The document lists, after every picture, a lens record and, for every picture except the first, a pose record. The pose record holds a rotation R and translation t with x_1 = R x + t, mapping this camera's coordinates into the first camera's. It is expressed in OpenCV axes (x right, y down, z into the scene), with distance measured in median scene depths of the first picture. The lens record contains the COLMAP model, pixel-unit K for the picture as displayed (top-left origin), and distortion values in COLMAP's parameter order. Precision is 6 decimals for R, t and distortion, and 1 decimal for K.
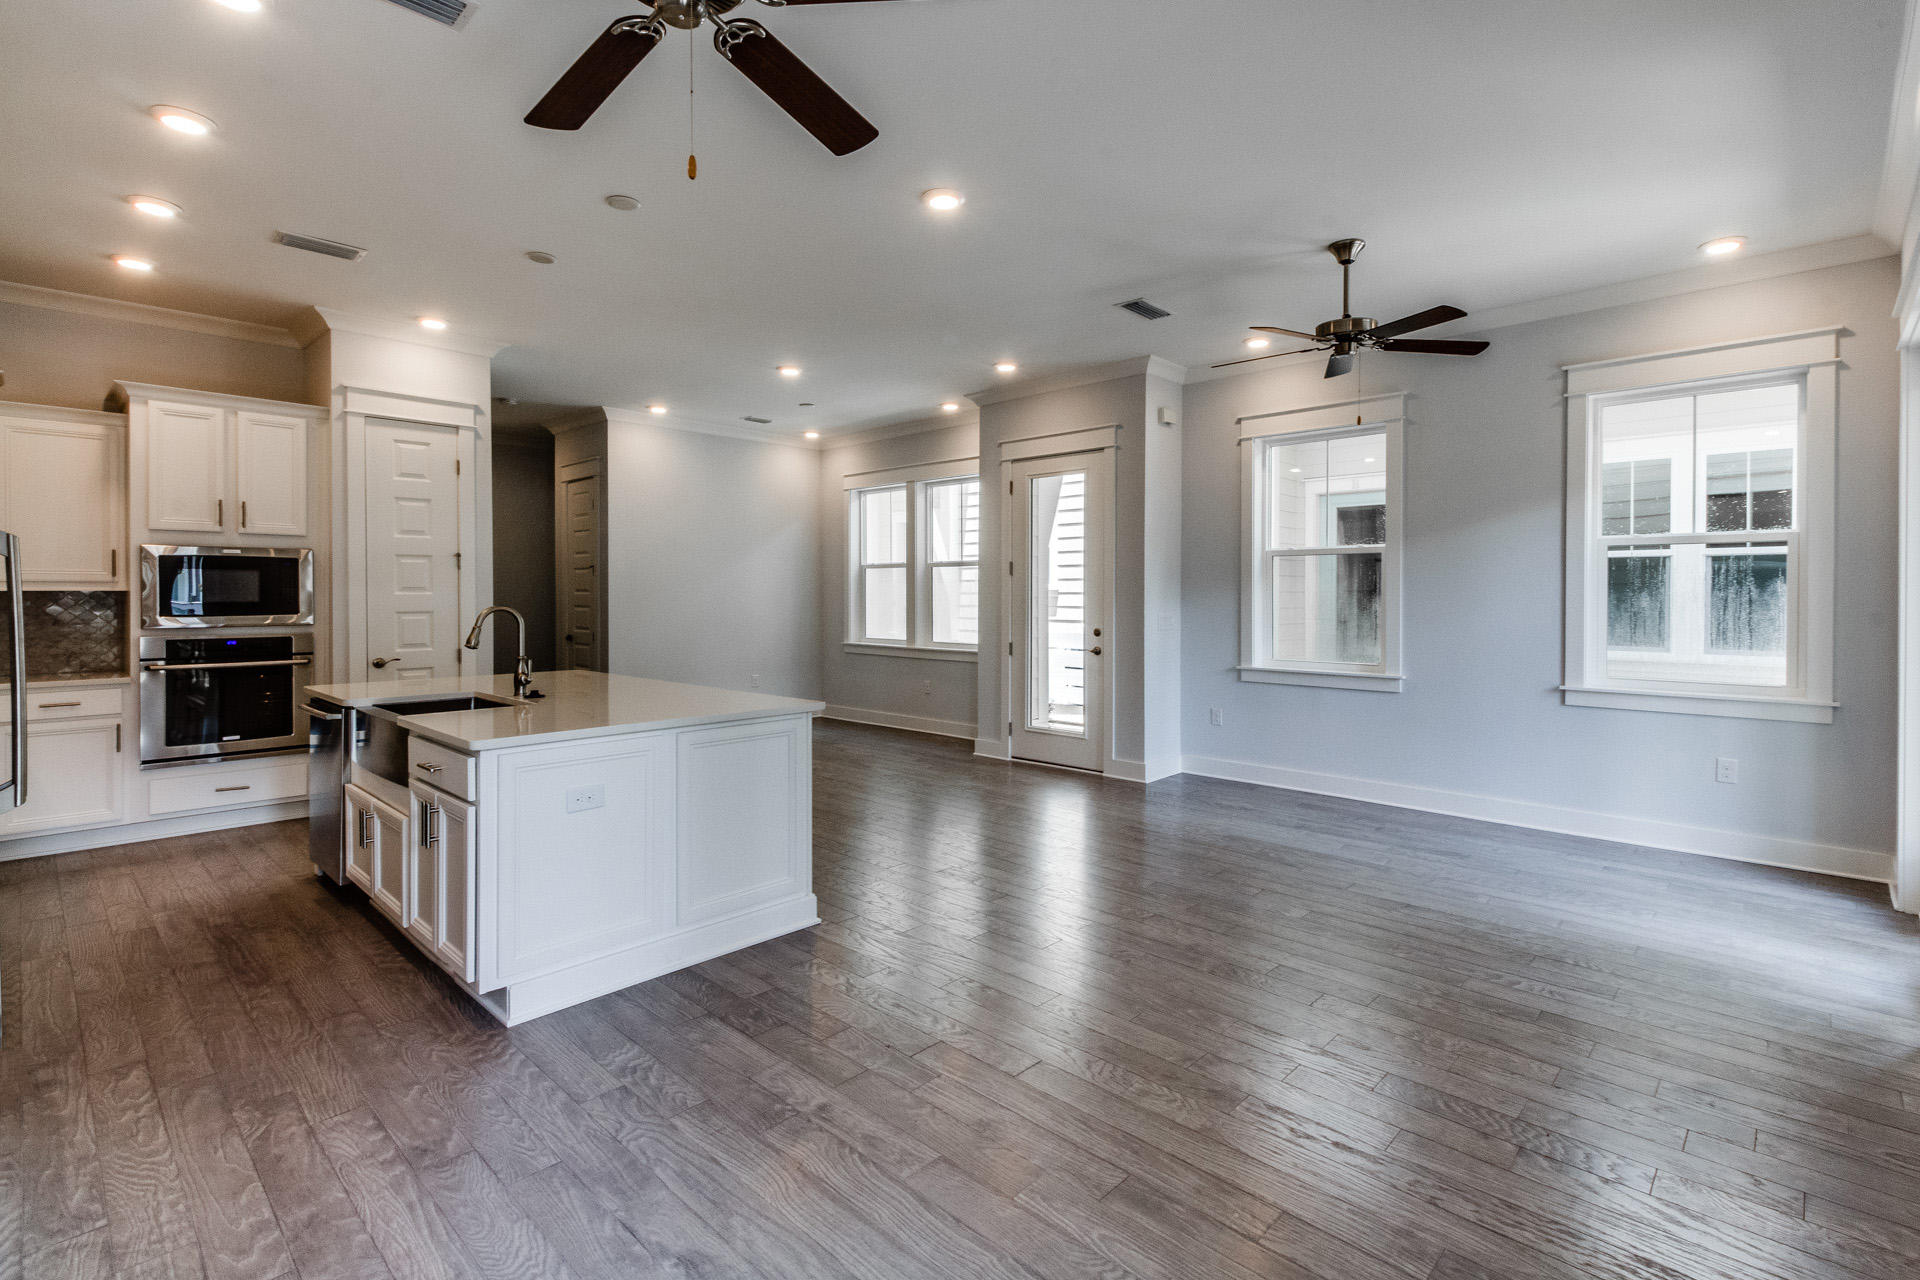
lens RADIAL K [[880.2, 0, 1010.6], [0, 880.2, 597.4], [0, 0, 1]] dist [0.001175, -0.000184]
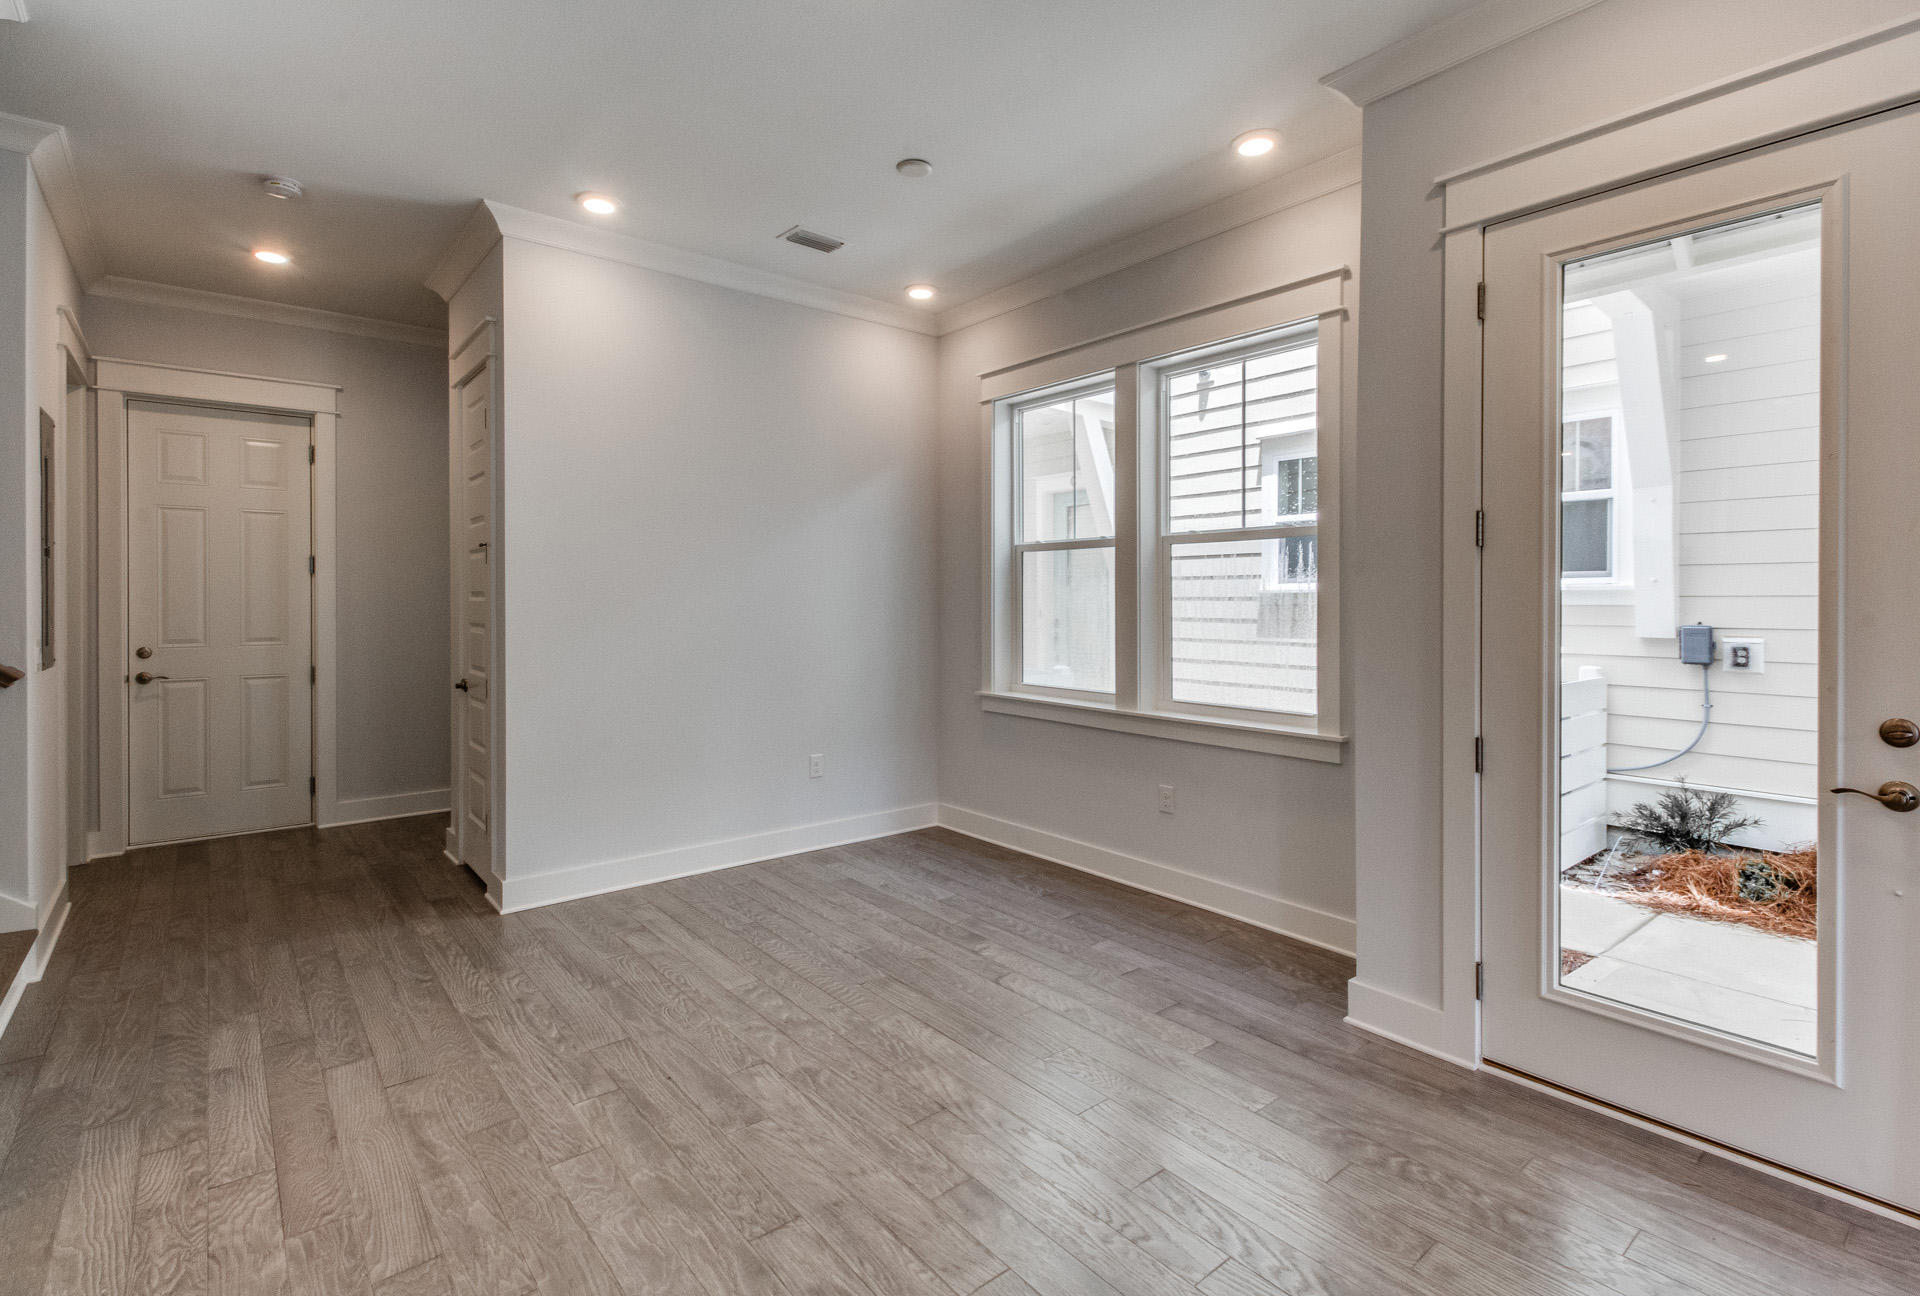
lens RADIAL K [[914.6, 0, 990.5], [0, 914.6, 601.4], [0, 0, 1]] dist [0.024216, 0.000191]
pose [[0.990975, -0.000873, -0.134045, -0.118887], [0.000554, 0.999997, -0.002411, -0.002584], [0.134047, 0.002315, 0.990972, 0.493815]]
